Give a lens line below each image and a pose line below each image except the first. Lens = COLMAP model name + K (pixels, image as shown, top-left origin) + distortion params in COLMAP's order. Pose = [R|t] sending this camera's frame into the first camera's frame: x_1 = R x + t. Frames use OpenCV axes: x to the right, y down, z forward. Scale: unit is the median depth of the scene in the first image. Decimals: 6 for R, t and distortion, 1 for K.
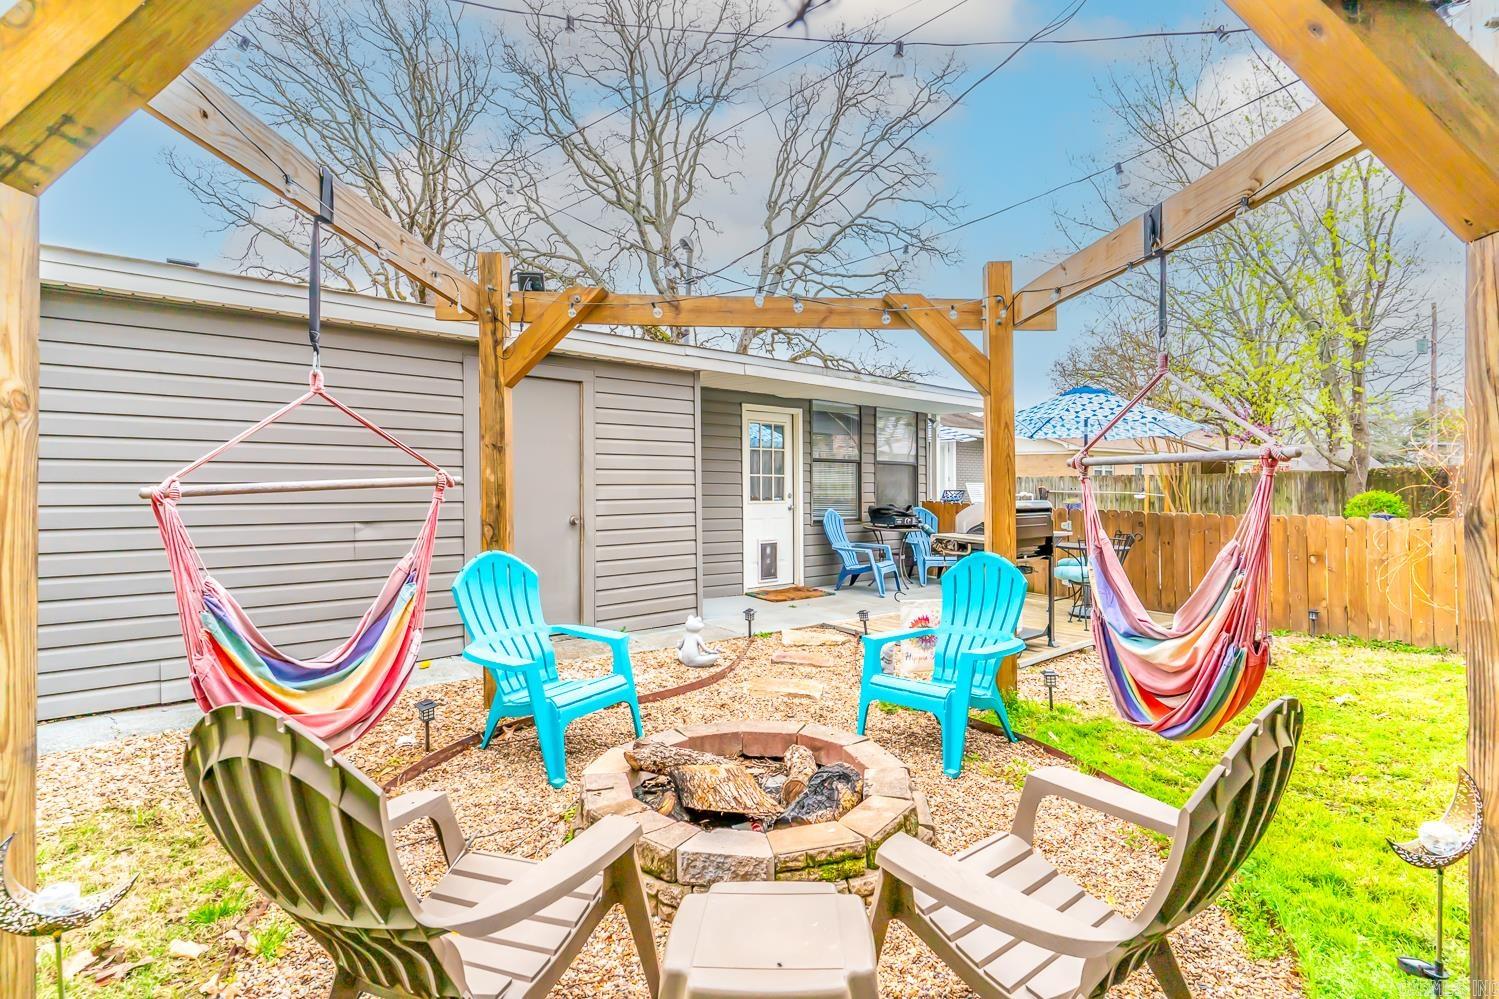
lens RADIAL K [[722.7, 0, 770.2], [0, 722.7, 467.3], [0, 0, 1]] dist [0.000641, 0.000168]
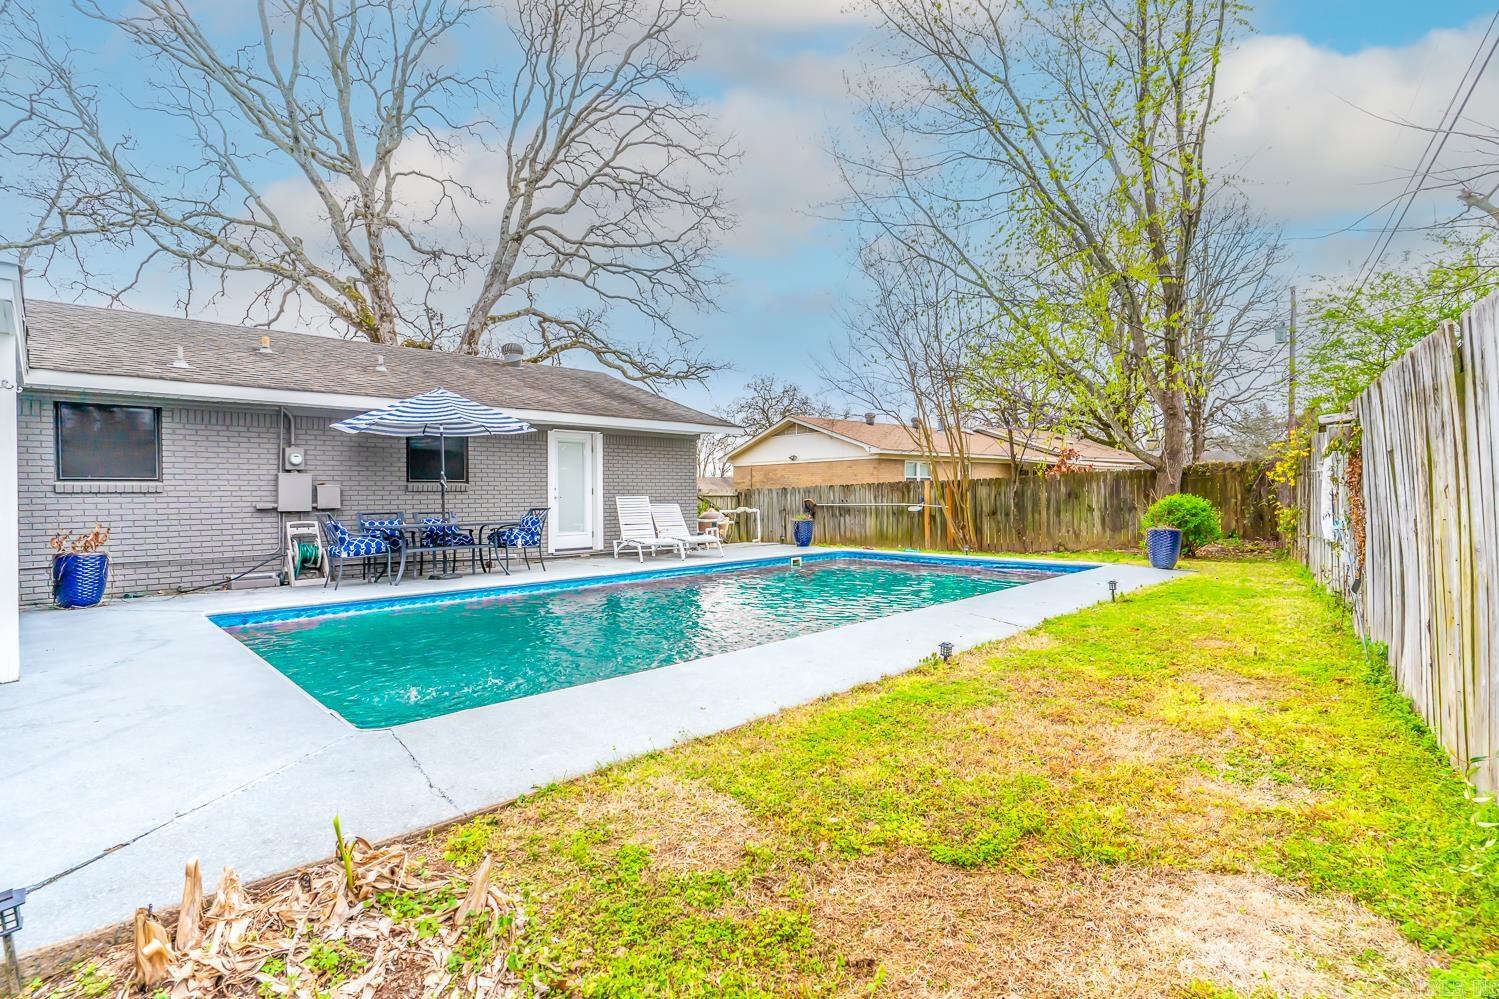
lens RADIAL K [[722.7, 0, 746.6], [0, 722.7, 502.8], [0, 0, 1]] dist [0.000641, 0.000168]
pose [[0.996745, -0.024578, 0.076779, 0.279887], [0.022670, 0.999415, 0.025617, 0.010338], [-0.077364, -0.023793, 0.996719, 0.249232]]
